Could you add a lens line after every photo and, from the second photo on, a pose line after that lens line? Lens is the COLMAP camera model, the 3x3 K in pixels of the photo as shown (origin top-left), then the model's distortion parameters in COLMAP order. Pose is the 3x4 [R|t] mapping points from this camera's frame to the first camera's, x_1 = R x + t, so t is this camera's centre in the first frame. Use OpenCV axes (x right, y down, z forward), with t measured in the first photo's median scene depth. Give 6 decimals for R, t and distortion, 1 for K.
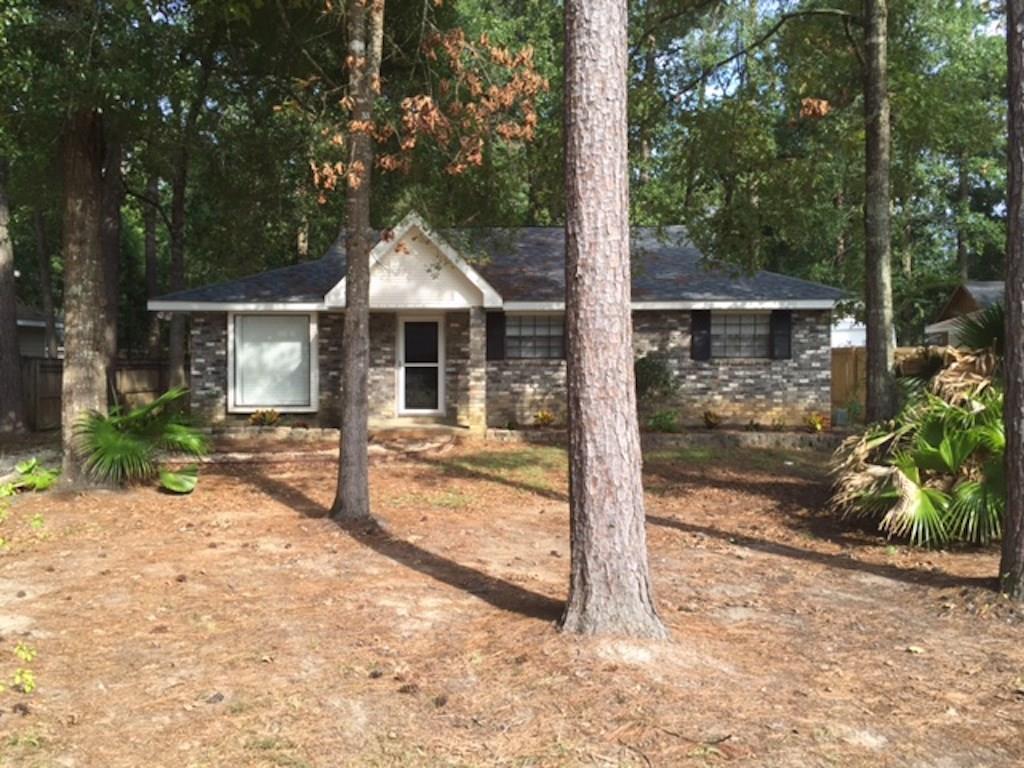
lens RADIAL K [[886.6, 0, 513.1], [0, 886.6, 382.6], [0, 0, 1]] dist [0.084282, -0.102652]
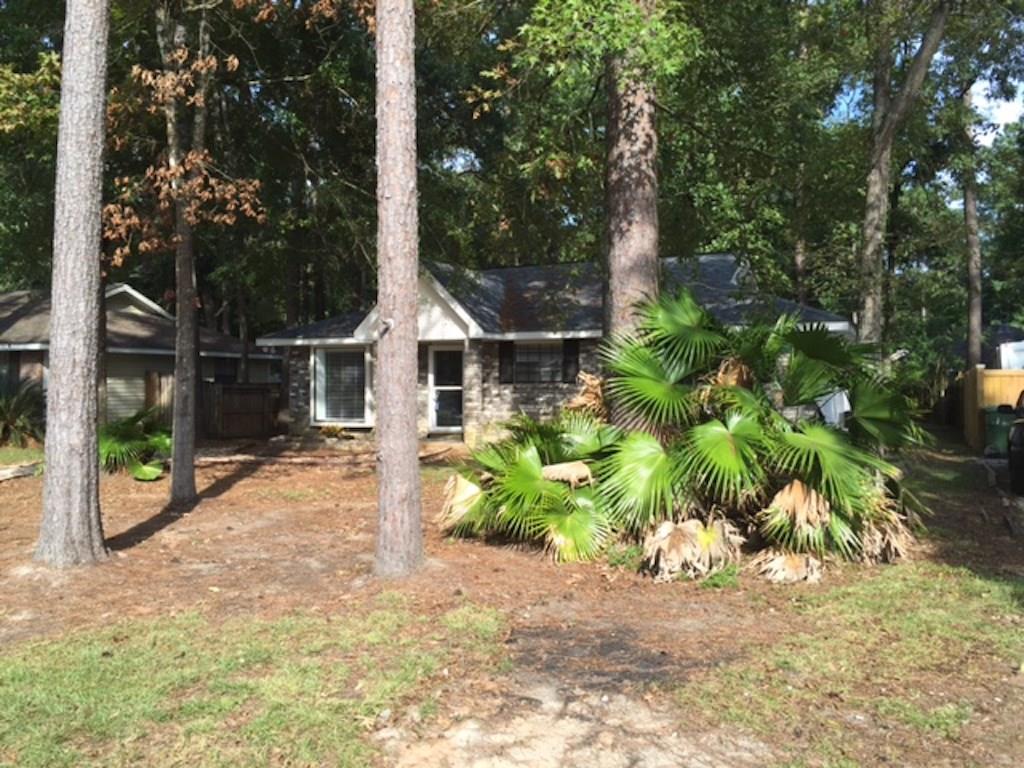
lens RADIAL K [[886.6, 0, 511.1], [0, 886.6, 384.6], [0, 0, 1]] dist [0.084282, -0.102652]
pose [[0.923991, -0.001076, -0.382413, 0.421911], [-0.008537, 0.999689, -0.023440, 0.002339], [0.382319, 0.024923, 0.923694, -0.047257]]
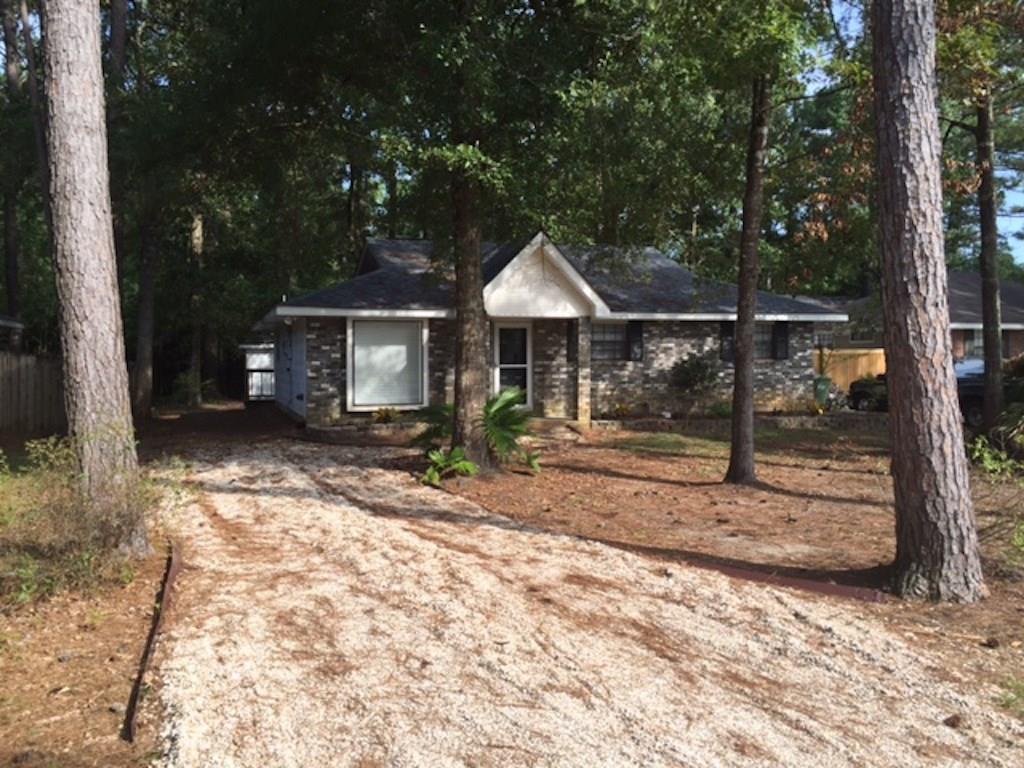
lens RADIAL K [[886.6, 0, 512.1], [0, 886.6, 378.9], [0, 0, 1]] dist [0.084282, -0.102652]
pose [[0.935556, -0.011145, 0.353002, -0.514296], [0.011806, 0.999930, 0.000281, -0.003520], [-0.352981, 0.003905, 0.935622, -0.064179]]
